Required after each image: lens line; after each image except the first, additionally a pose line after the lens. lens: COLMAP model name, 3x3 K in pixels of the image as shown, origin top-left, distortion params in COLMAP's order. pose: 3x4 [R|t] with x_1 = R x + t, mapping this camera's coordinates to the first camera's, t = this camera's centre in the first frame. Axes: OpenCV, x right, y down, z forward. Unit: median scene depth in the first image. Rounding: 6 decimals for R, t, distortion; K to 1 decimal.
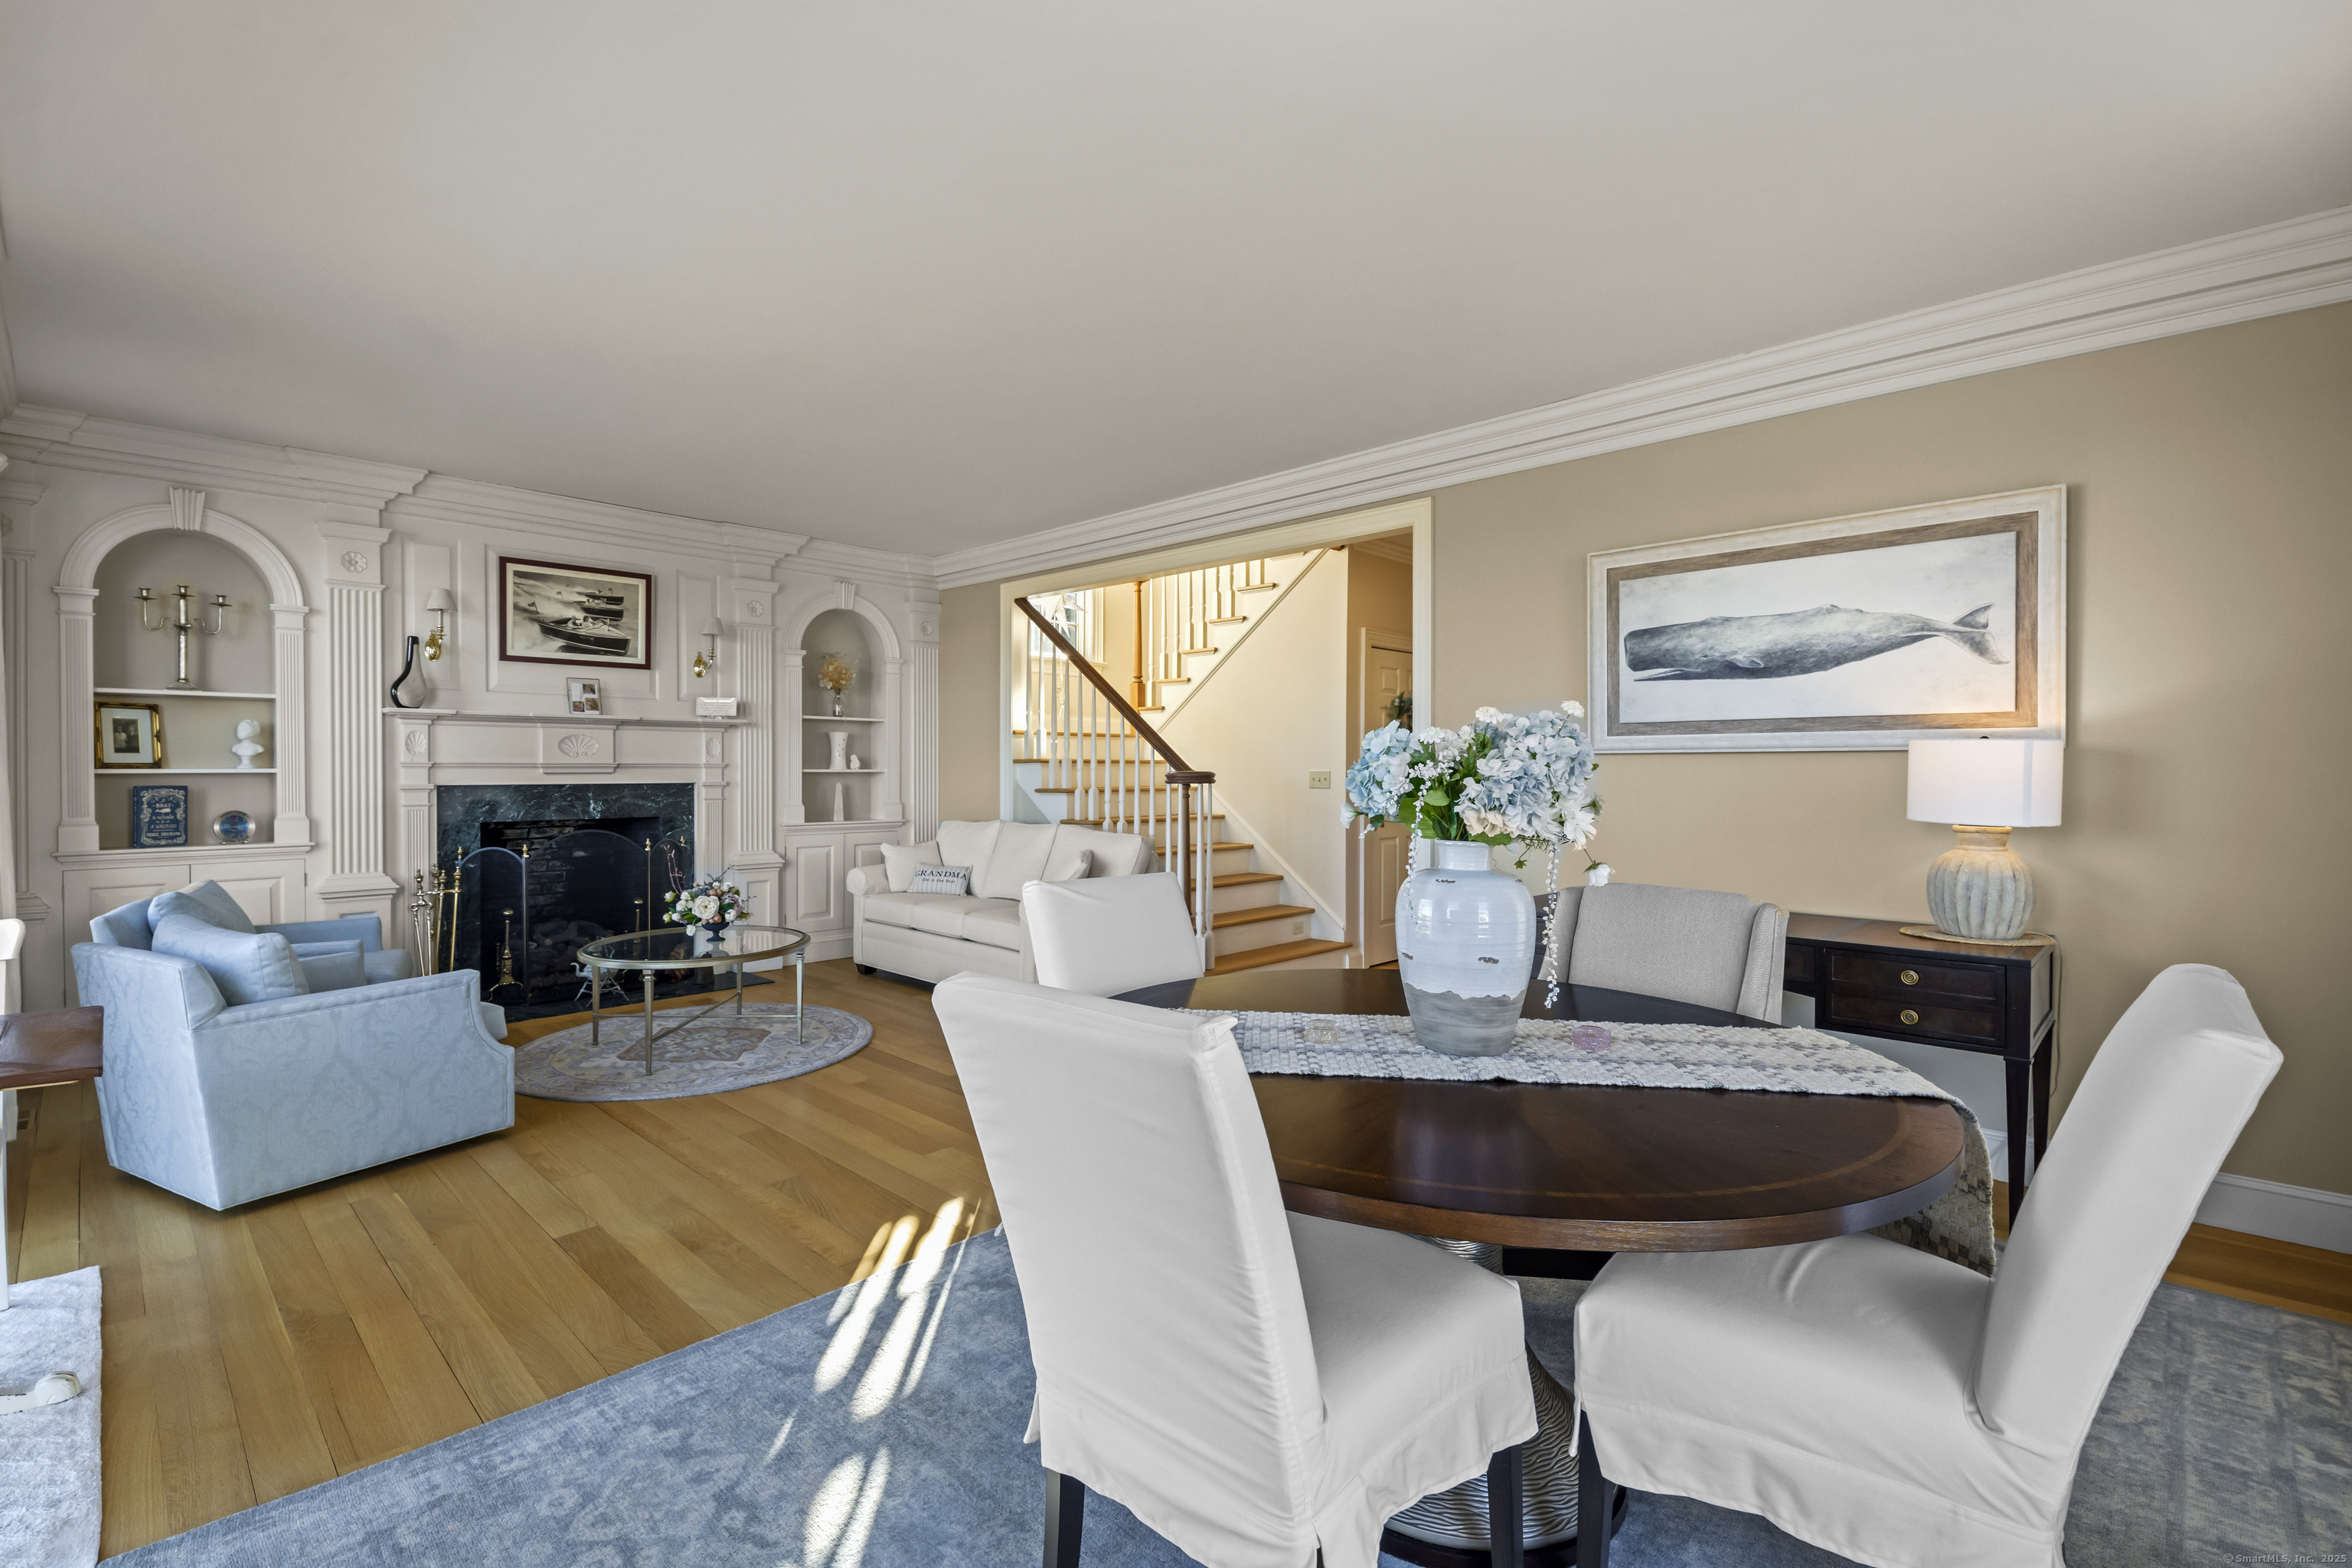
lens RADIAL K [[1039.3, 0, 1165.5], [0, 1039.3, 775.6], [0, 0, 1]] dist [0.032662, -0.022527]
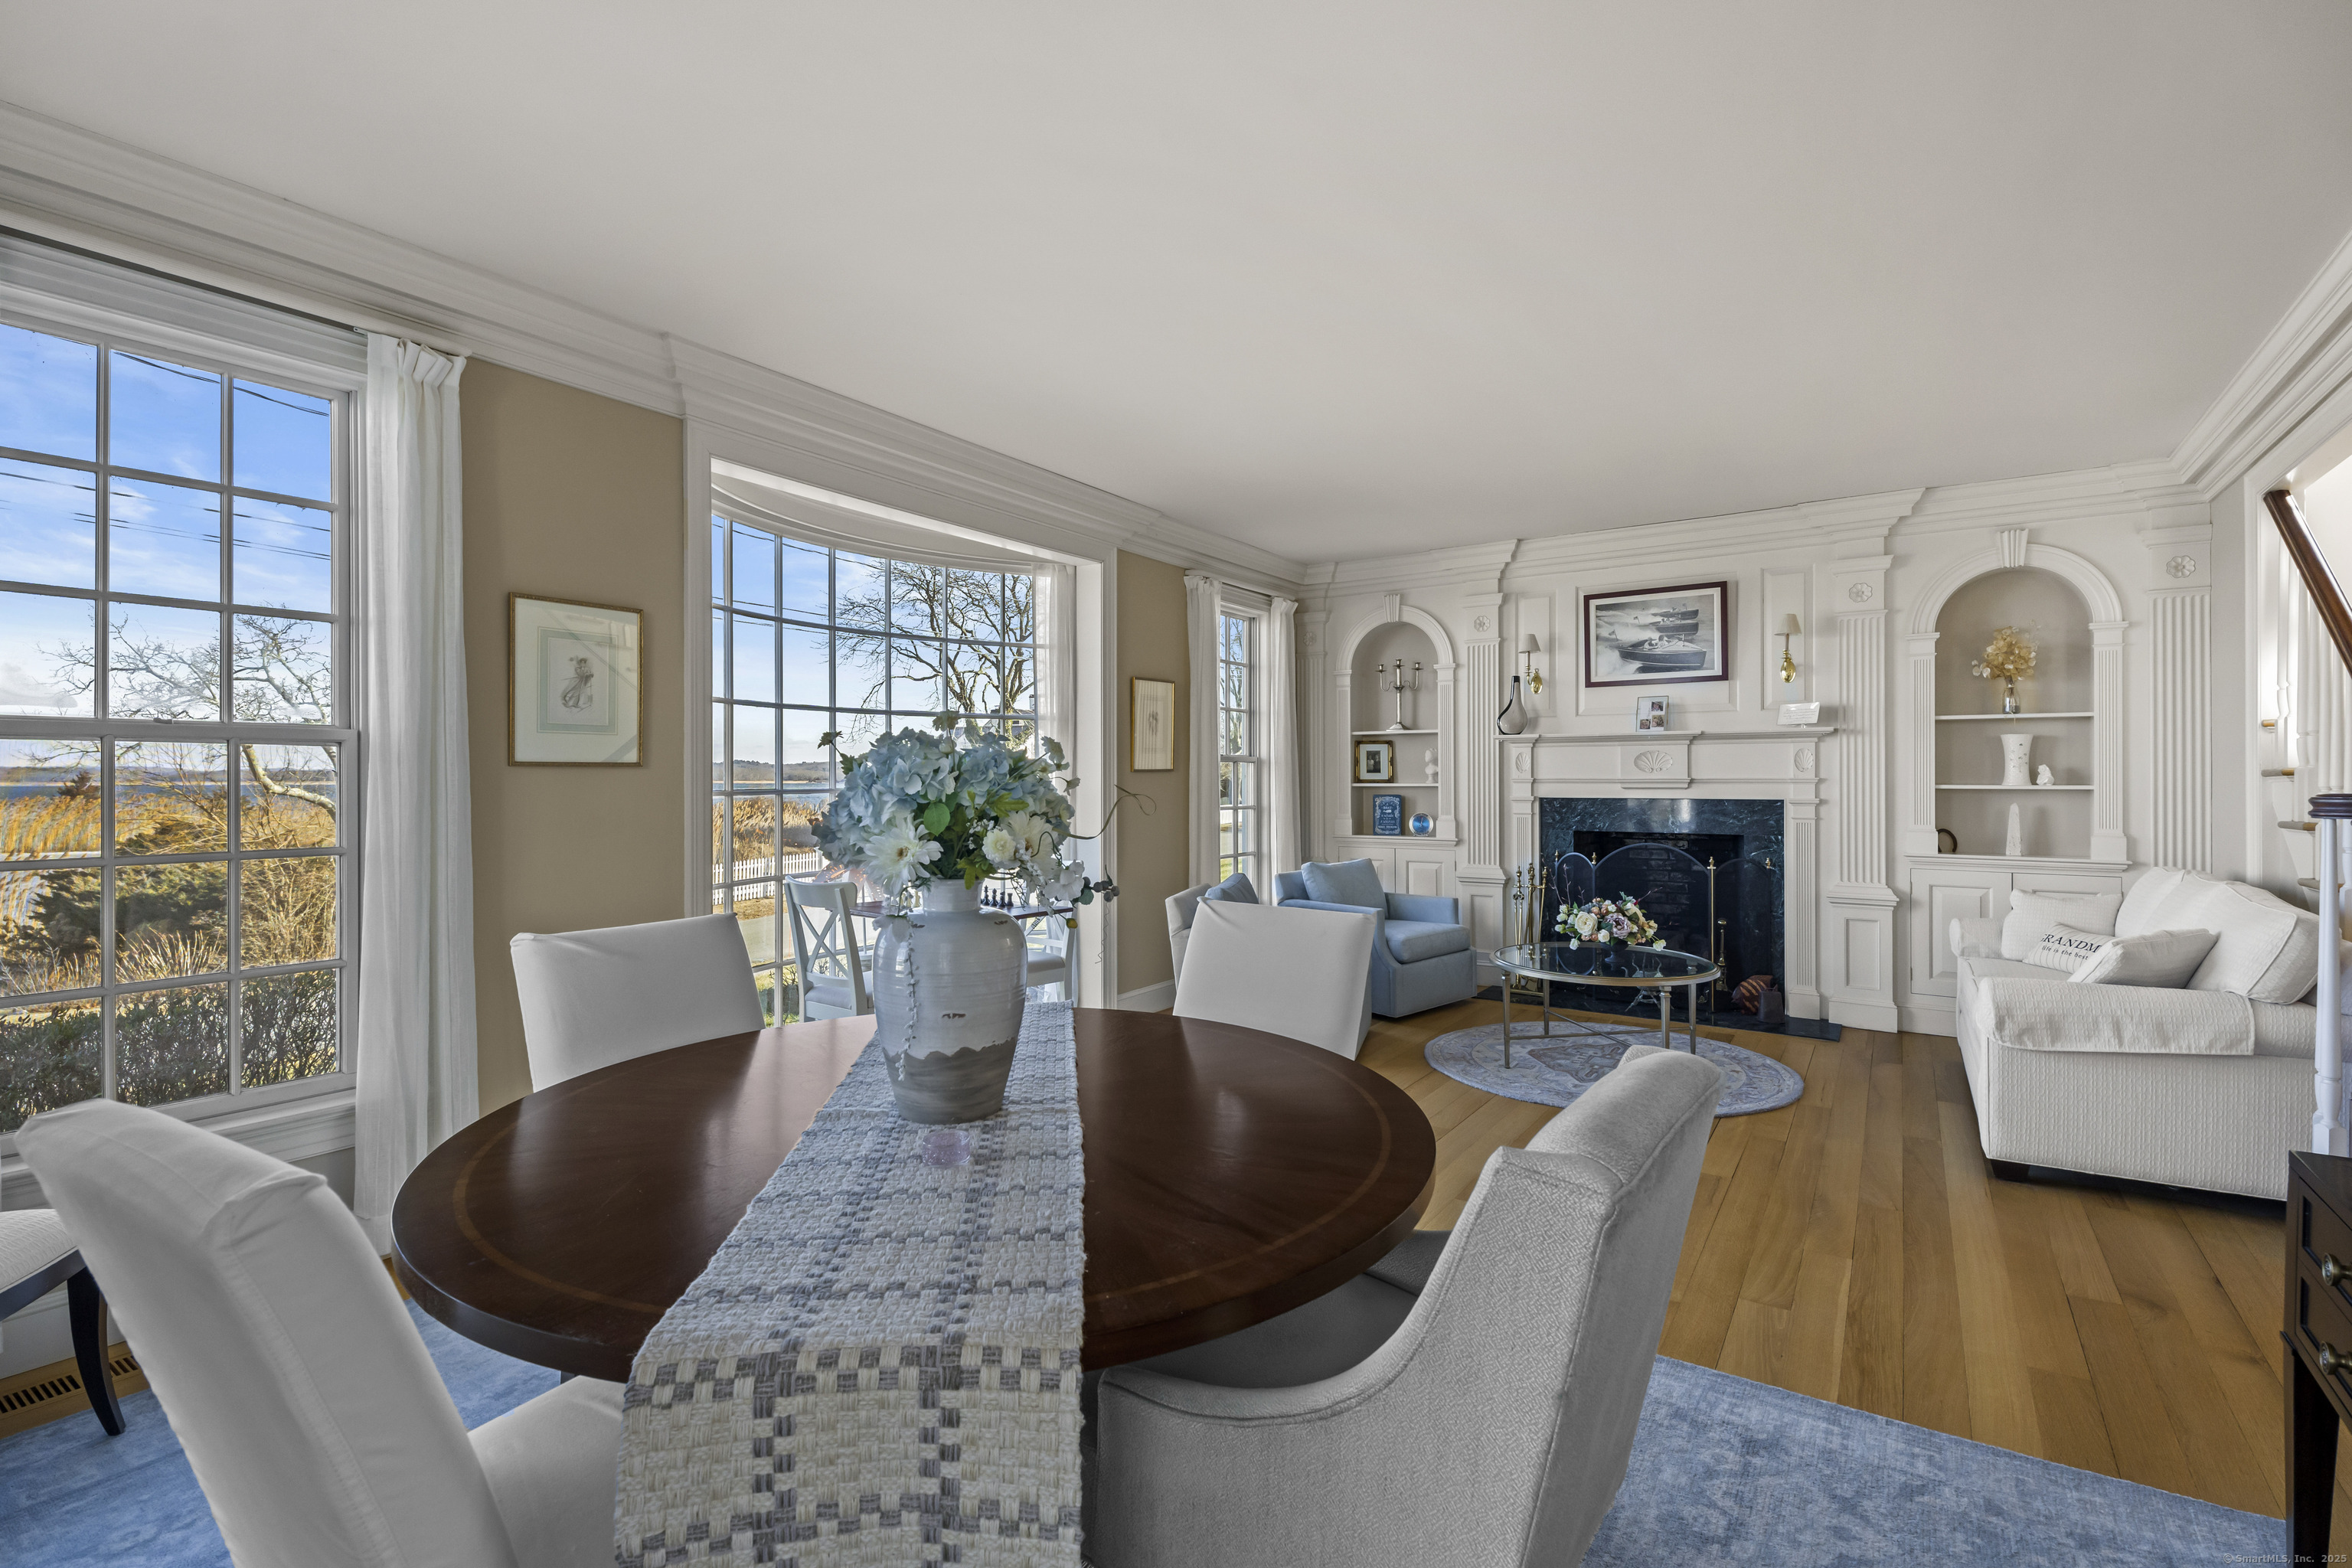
lens RADIAL K [[1061.5, 0, 1171.8], [0, 1061.5, 774.3], [0, 0, 1]] dist [0.040111, -0.025109]
pose [[0.183005, -0.005865, -0.983094, 0.403920], [-0.006700, 0.999952, -0.007213, -0.005263], [0.983089, 0.007907, 0.182957, 0.348484]]
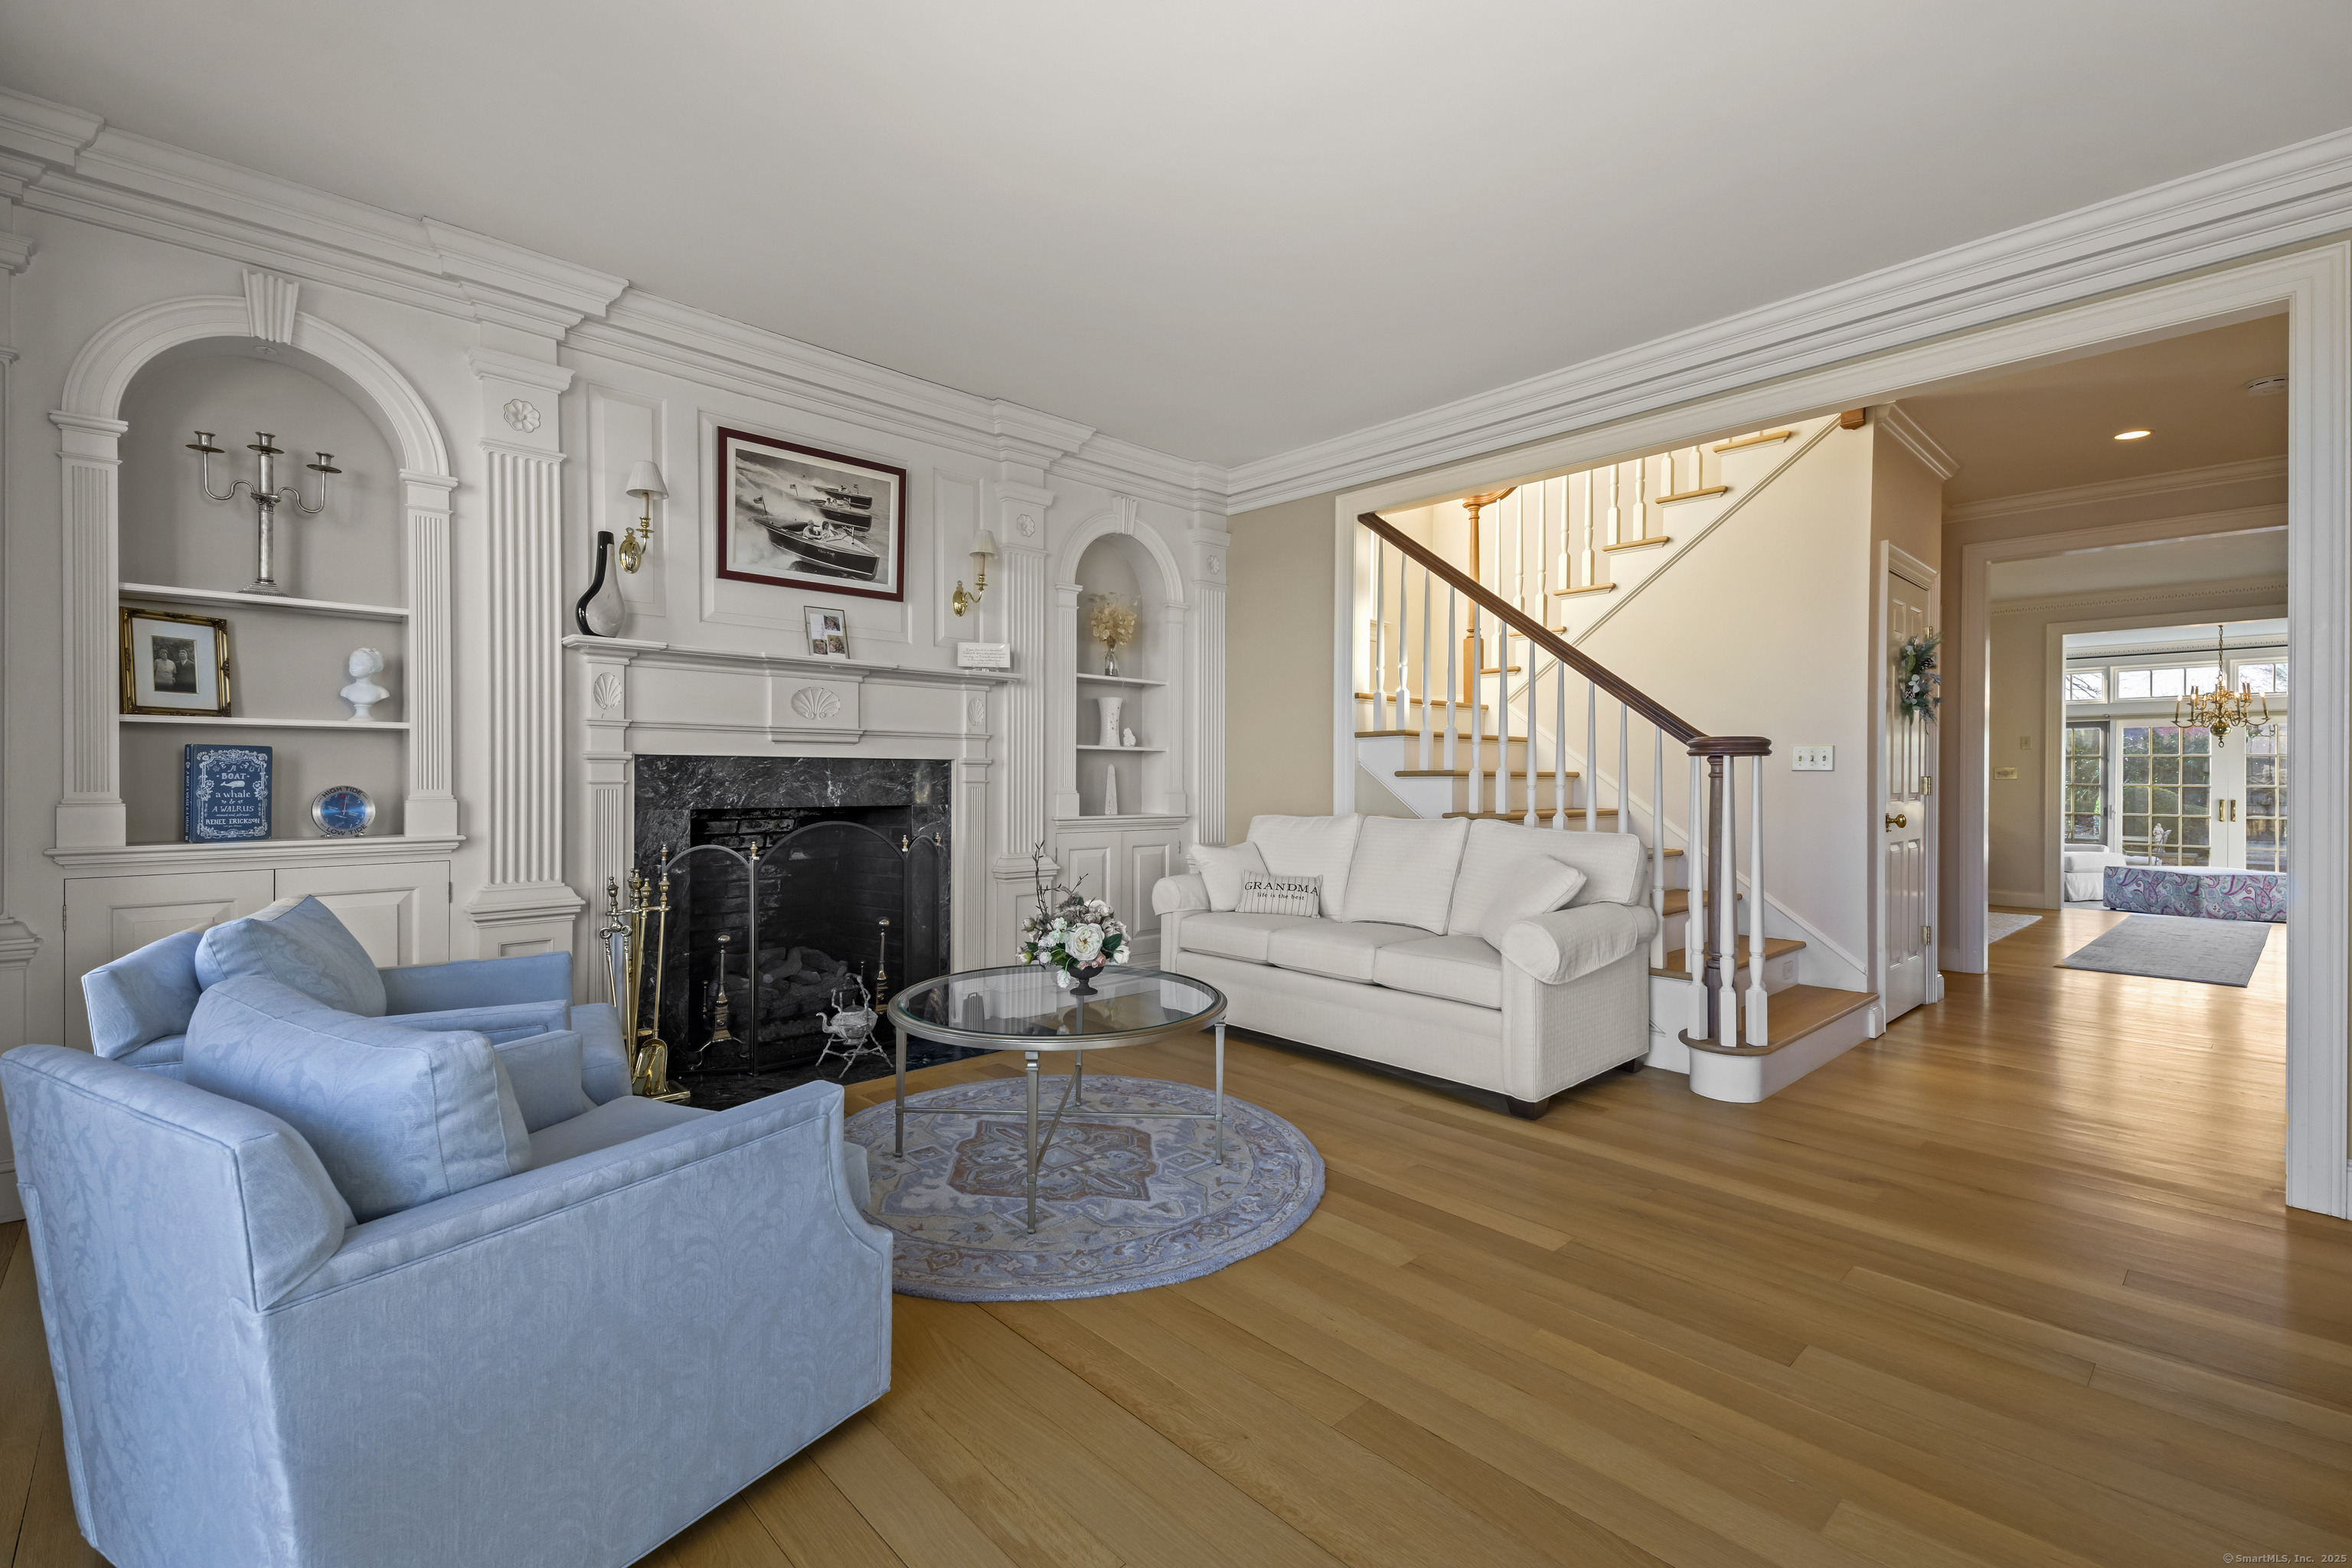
lens RADIAL K [[1019.5, 0, 1162.7], [0, 1019.5, 776.4], [0, 0, 1]] dist [0.057831, -0.020485]
pose [[0.998847, 0.002892, -0.047920, -0.300238], [-0.003283, 0.999962, -0.008084, 0.026688], [0.047894, 0.008232, 0.998818, 0.324541]]
